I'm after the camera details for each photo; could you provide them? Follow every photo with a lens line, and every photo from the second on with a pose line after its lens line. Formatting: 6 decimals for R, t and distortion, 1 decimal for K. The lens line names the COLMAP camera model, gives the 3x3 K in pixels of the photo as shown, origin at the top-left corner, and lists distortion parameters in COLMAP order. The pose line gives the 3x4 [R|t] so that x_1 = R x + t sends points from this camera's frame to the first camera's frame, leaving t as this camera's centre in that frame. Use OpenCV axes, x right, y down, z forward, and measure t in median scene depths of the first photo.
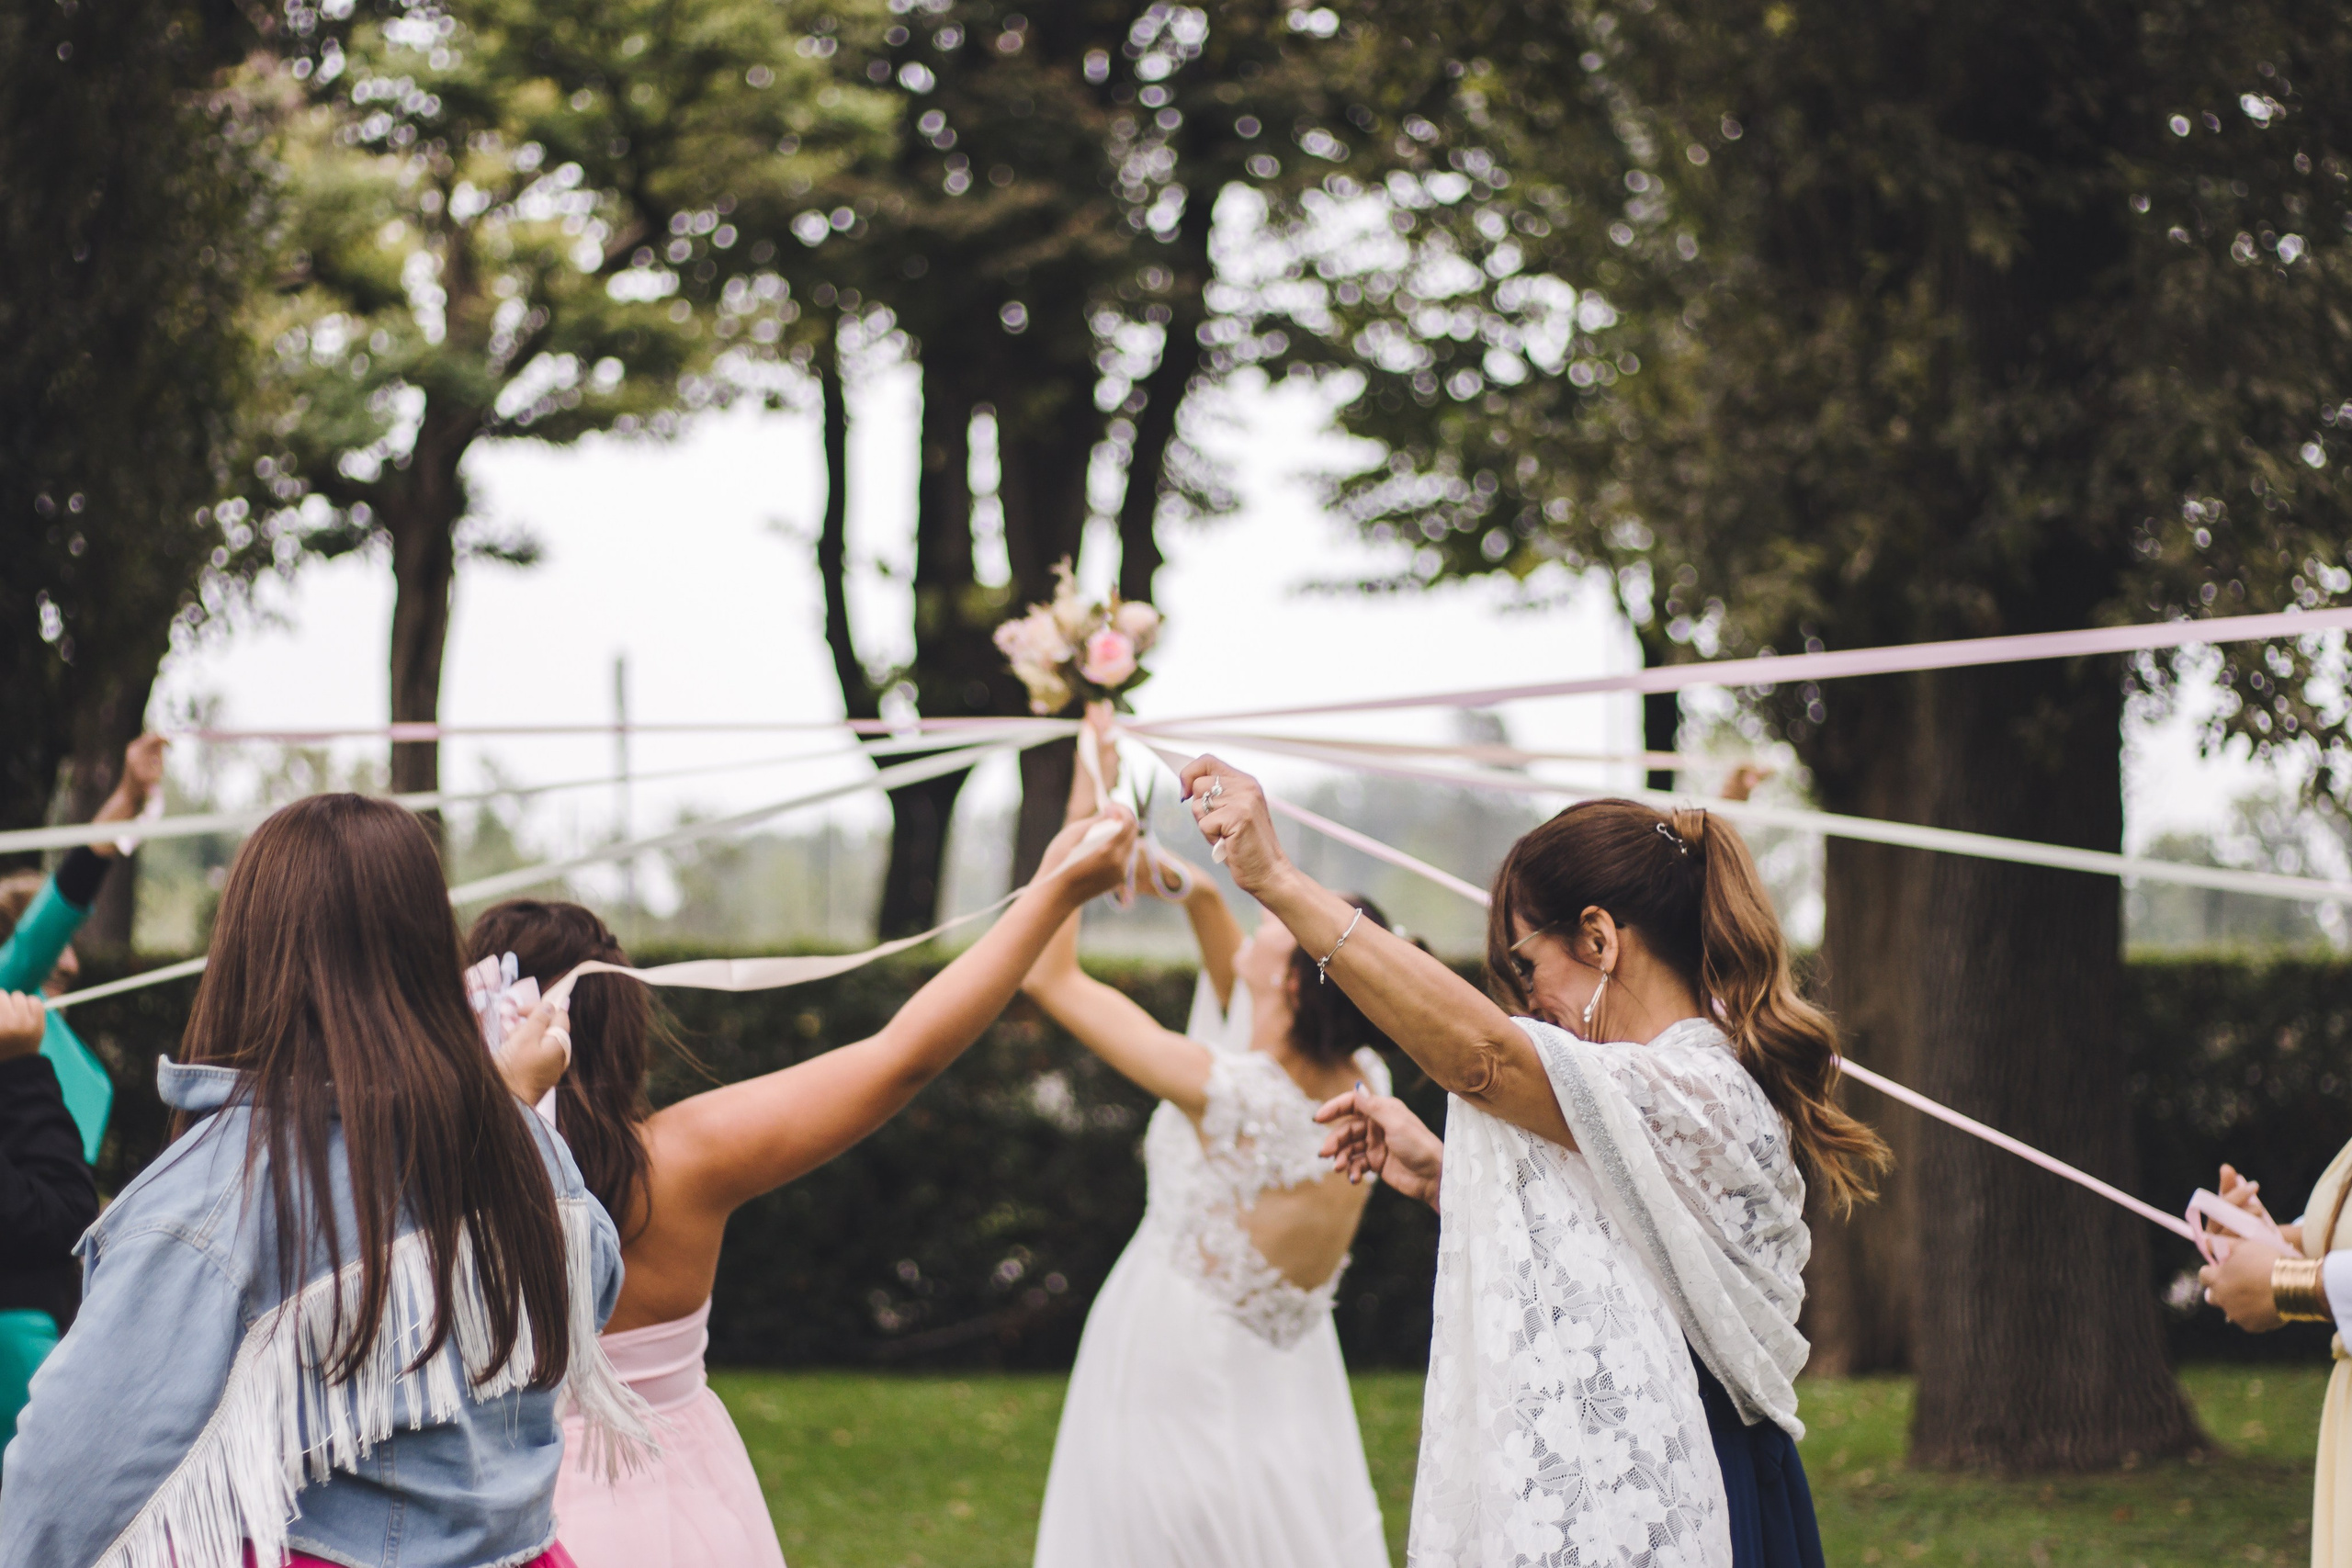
lens RADIAL K [[5541.9, 0, 1176.4], [0, 5541.9, 787.9], [0, 0, 1]] dist [-0.306992, 0.000000]
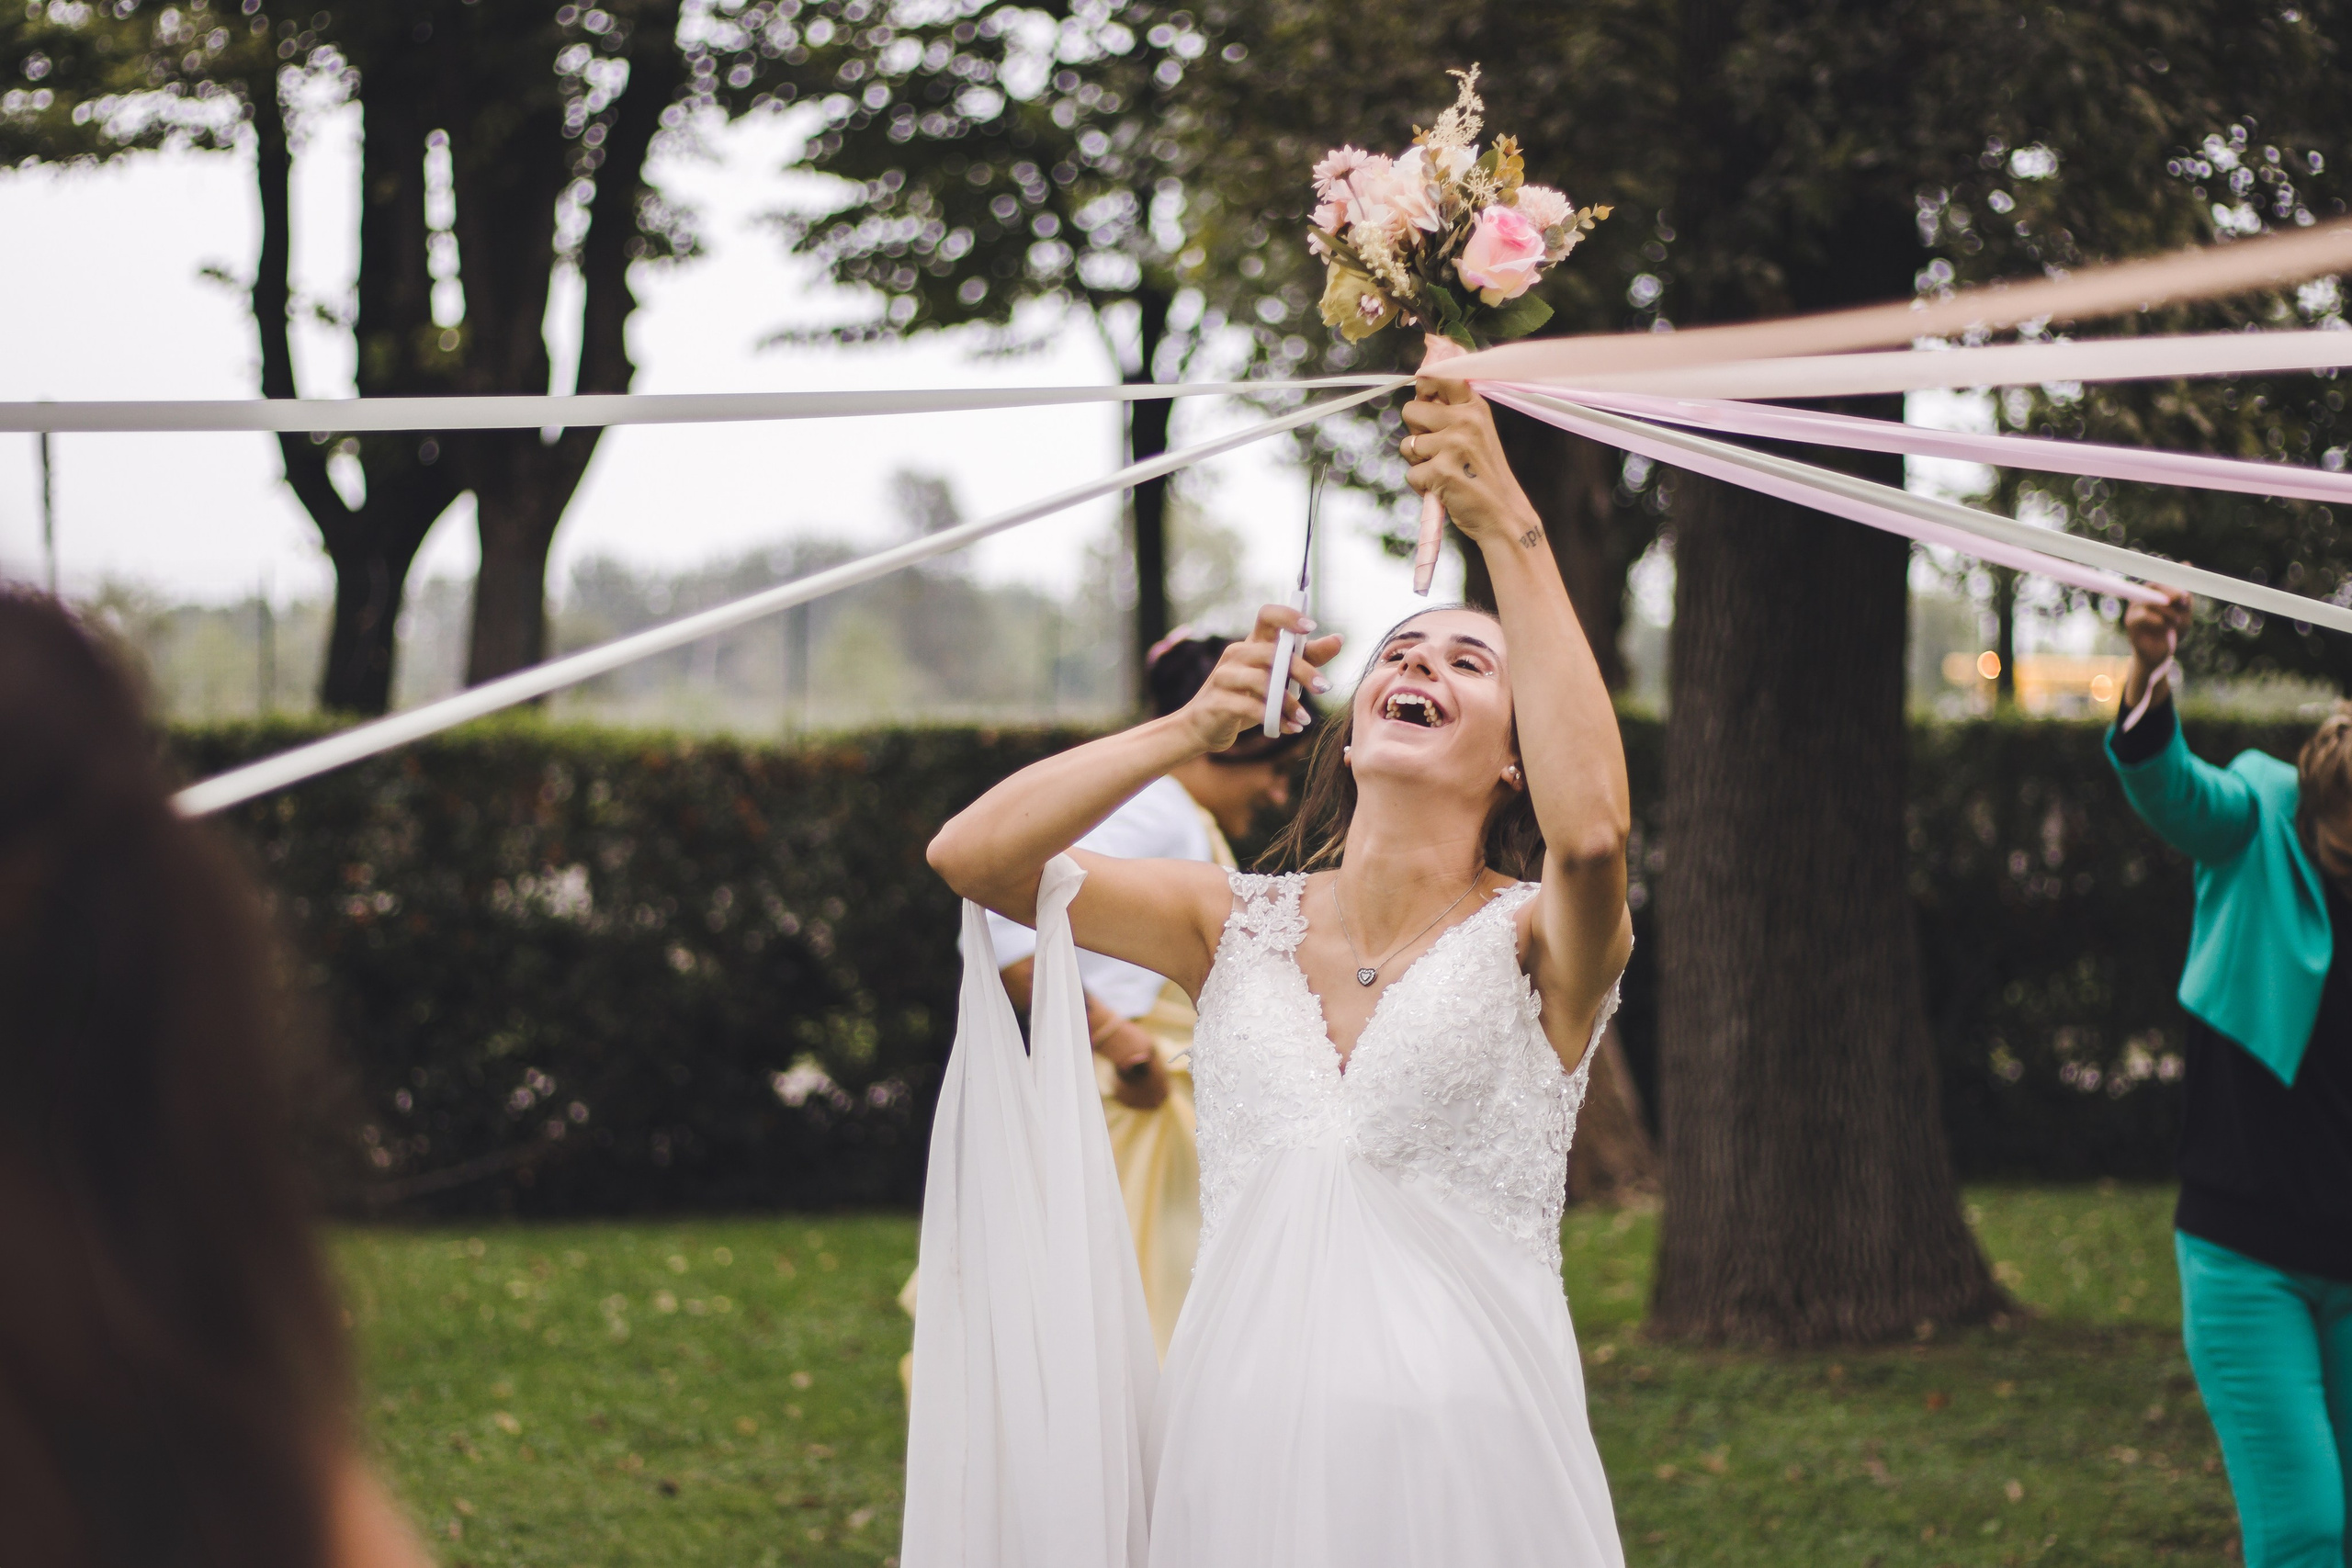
lens RADIAL K [[5541.9, 0, 1176.0], [0, 5541.9, 778.8], [0, 0, 1]] dist [-0.306992, 0.000000]
pose [[0.994434, -0.010158, 0.104874, -0.018185], [0.006046, 0.999203, 0.039454, 0.005007], [-0.105191, -0.038600, 0.993703, 0.144495]]
